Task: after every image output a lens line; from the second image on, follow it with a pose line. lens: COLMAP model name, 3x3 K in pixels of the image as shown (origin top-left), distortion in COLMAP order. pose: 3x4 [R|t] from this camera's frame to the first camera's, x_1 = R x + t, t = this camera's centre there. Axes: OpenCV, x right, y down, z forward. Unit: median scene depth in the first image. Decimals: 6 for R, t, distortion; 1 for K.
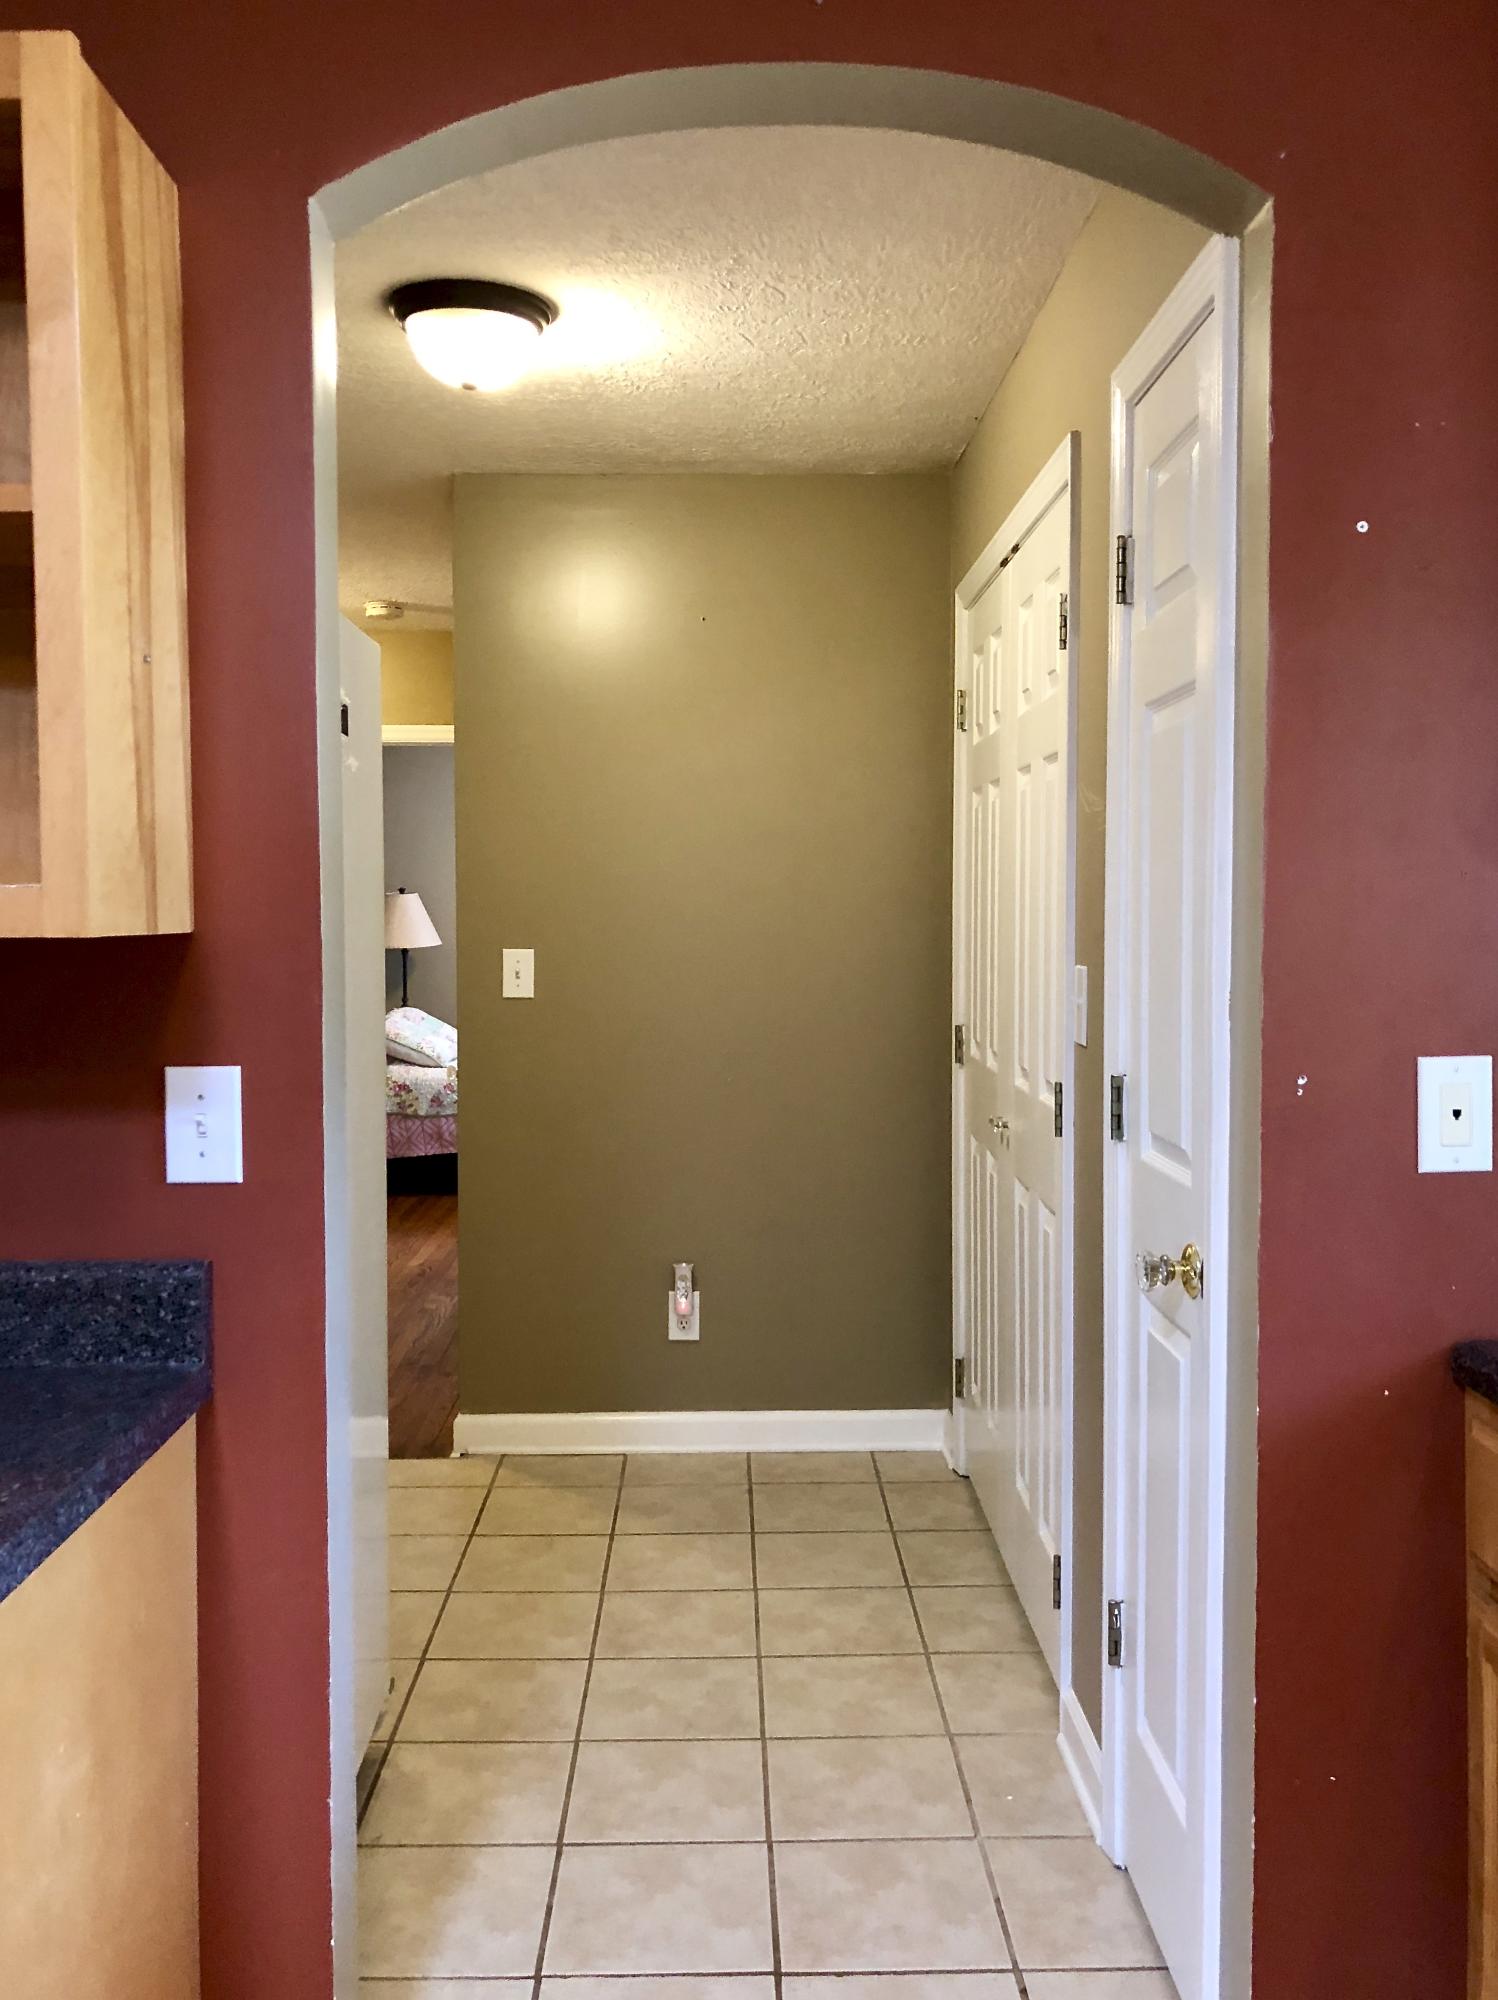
lens RADIAL K [[1692.9, 0, 749.1], [0, 1692.9, 986.9], [0, 0, 1]] dist [0.052975, -0.056395]
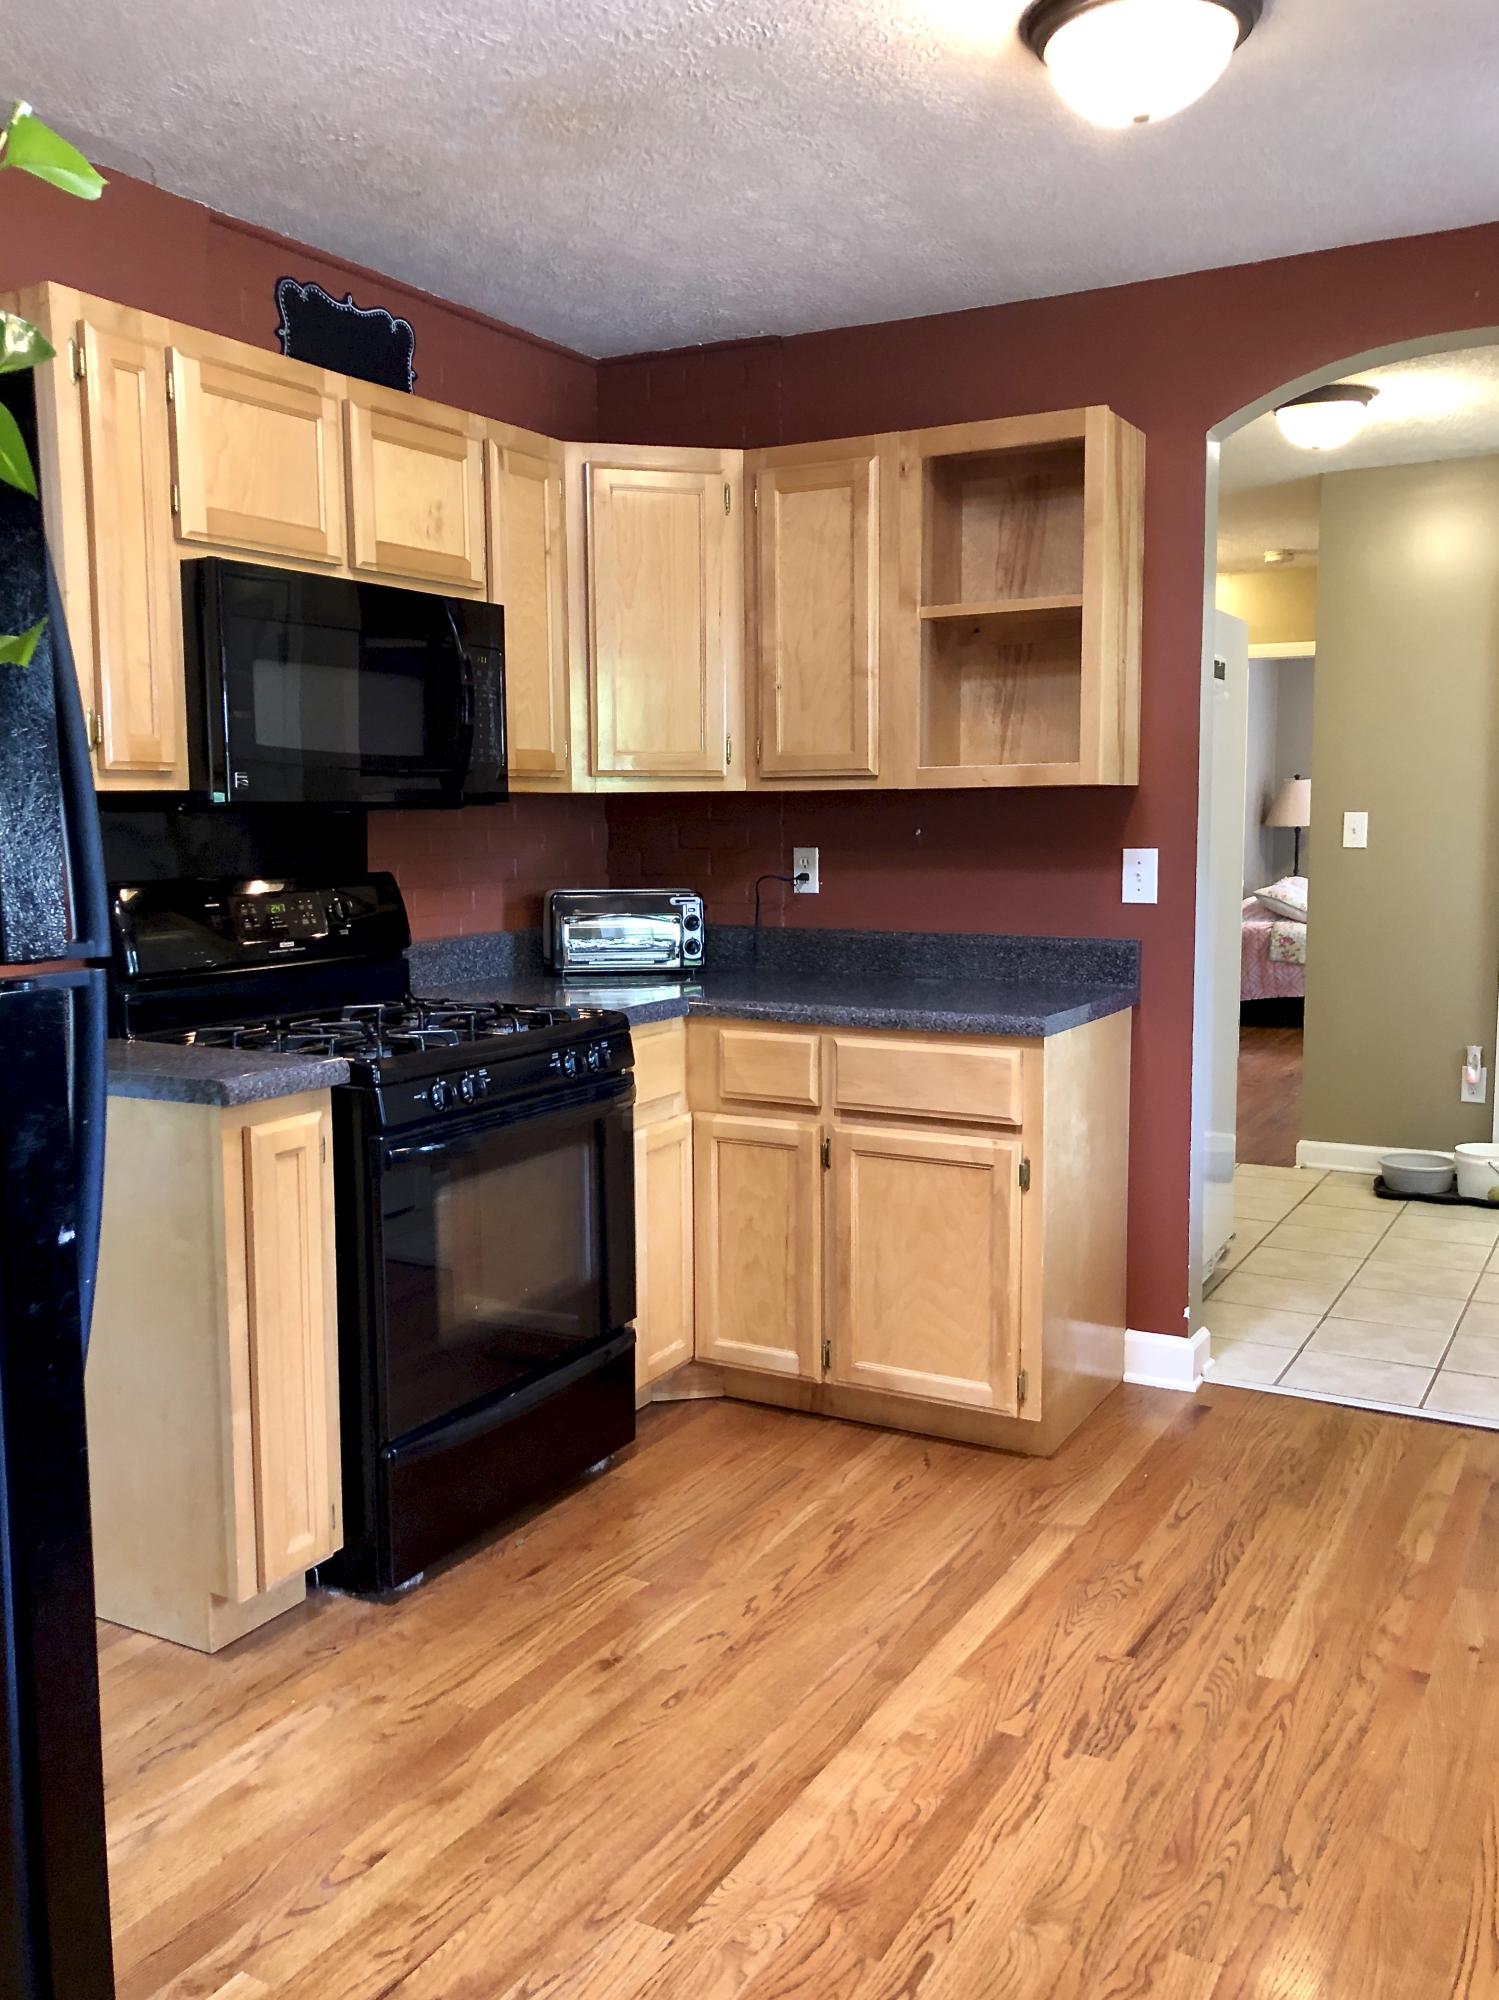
lens RADIAL K [[1692.9, 0, 759.1], [0, 1692.9, 988.5], [0, 0, 1]] dist [0.052975, -0.056395]
pose [[0.866993, 0.050053, -0.495801, 0.267135], [-0.019038, 0.997543, 0.067415, 0.070843], [0.497957, -0.049010, 0.865816, -0.884331]]
